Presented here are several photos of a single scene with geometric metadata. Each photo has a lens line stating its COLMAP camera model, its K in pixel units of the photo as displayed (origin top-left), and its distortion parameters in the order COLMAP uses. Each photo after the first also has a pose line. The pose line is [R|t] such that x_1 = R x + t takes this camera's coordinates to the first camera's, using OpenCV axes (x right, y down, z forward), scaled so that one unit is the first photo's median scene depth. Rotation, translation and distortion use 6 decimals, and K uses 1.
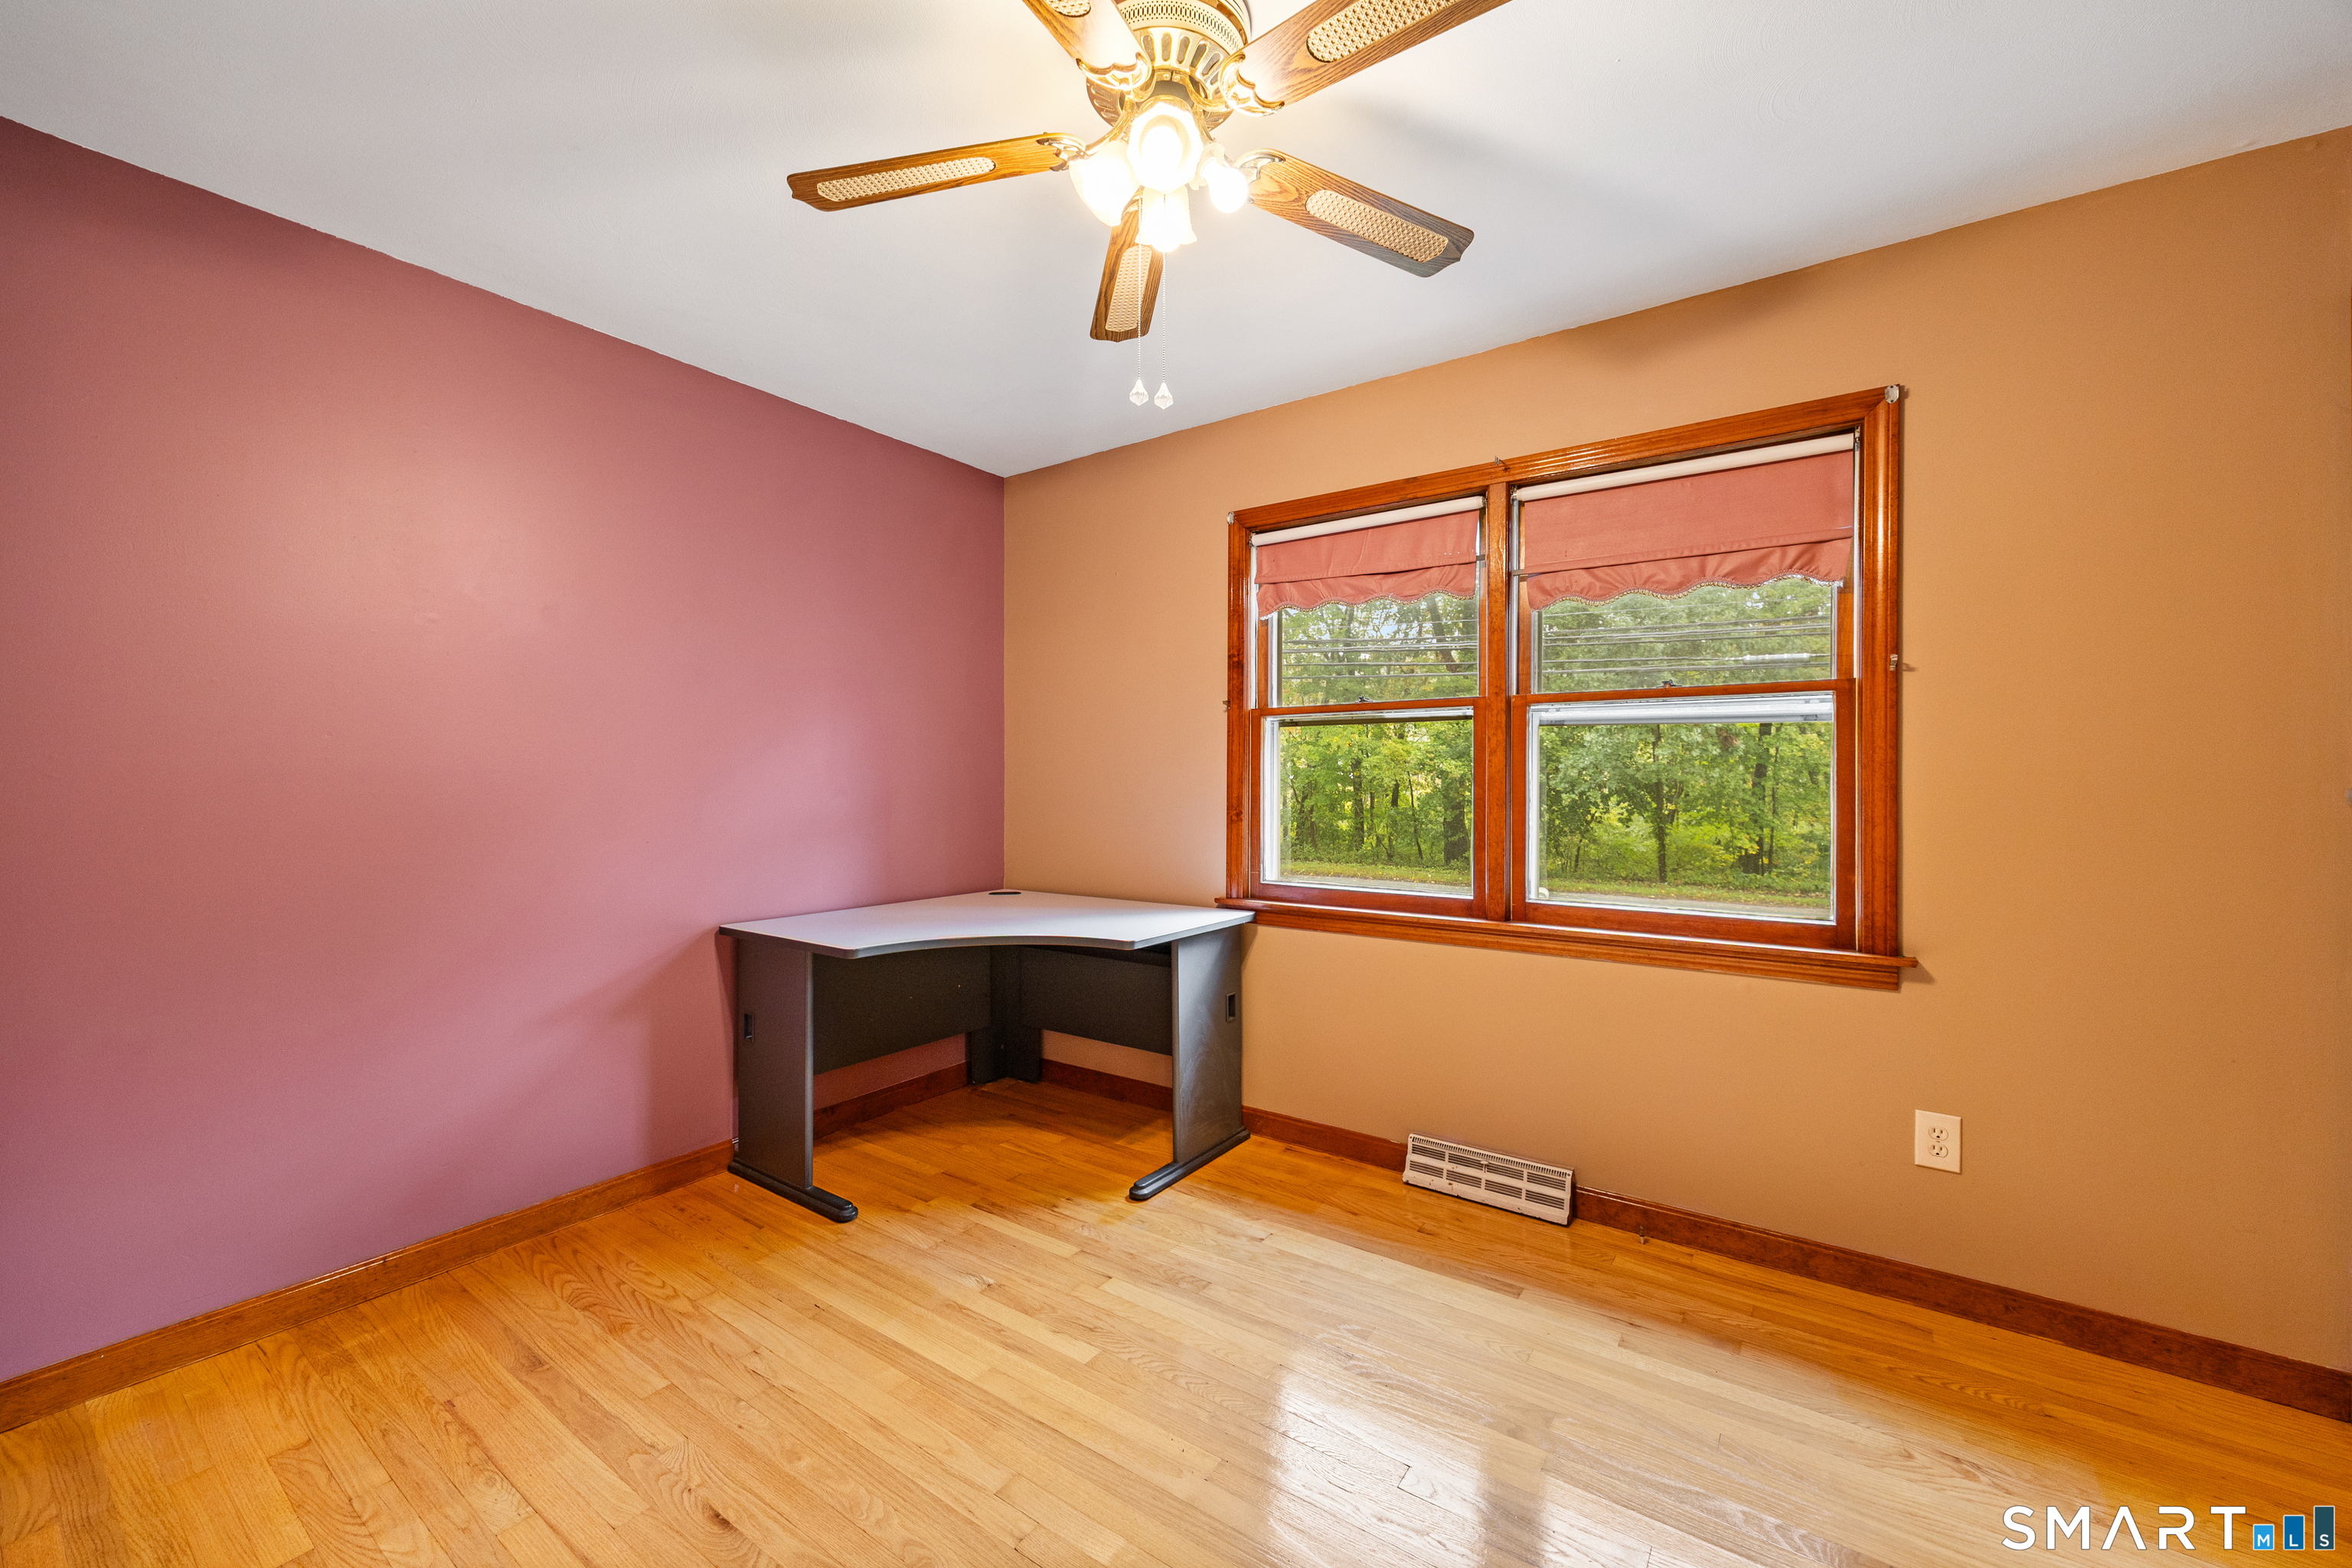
lens RADIAL K [[917.6, 0, 1180.6], [0, 917.6, 783.5], [0, 0, 1]] dist [0.002367, -0.001086]
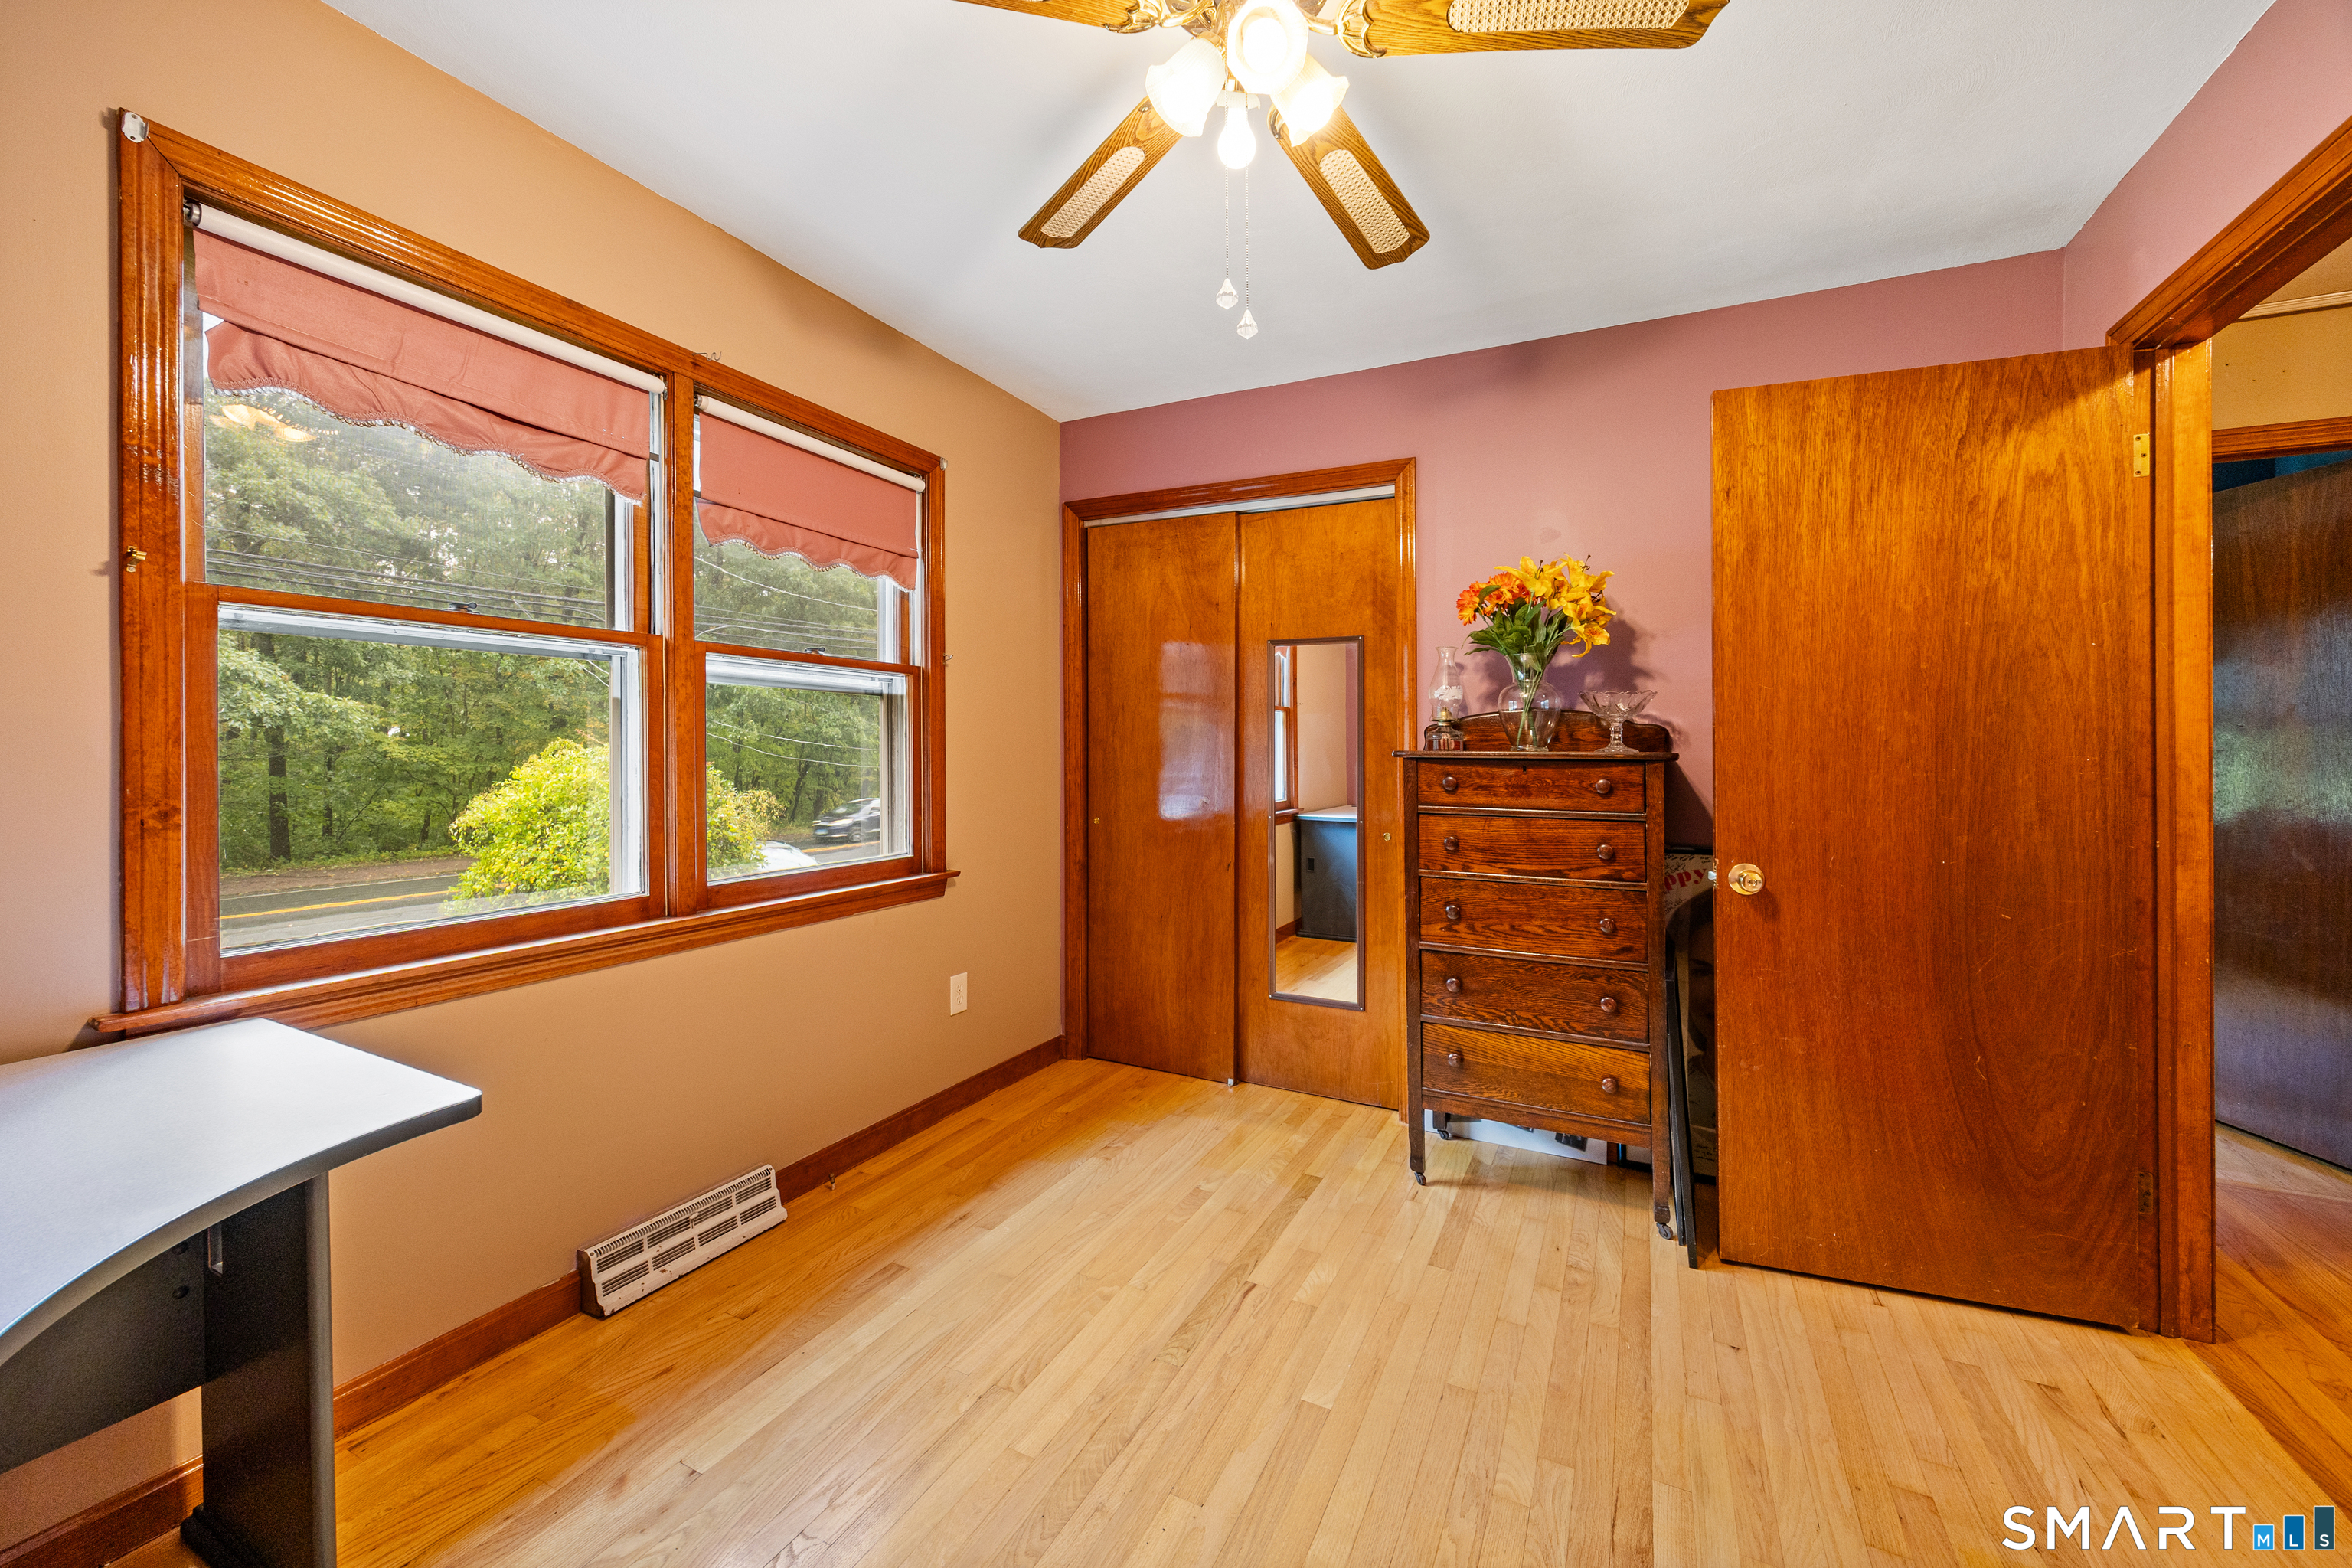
lens RADIAL K [[917.6, 0, 1185.7], [0, 917.6, 754.2], [0, 0, 1]] dist [0.002367, -0.001086]
pose [[-0.141536, -0.006020, 0.989915, -0.571194], [0.003161, 0.999974, 0.006533, 0.003454], [-0.989928, 0.004054, -0.141513, 0.741907]]
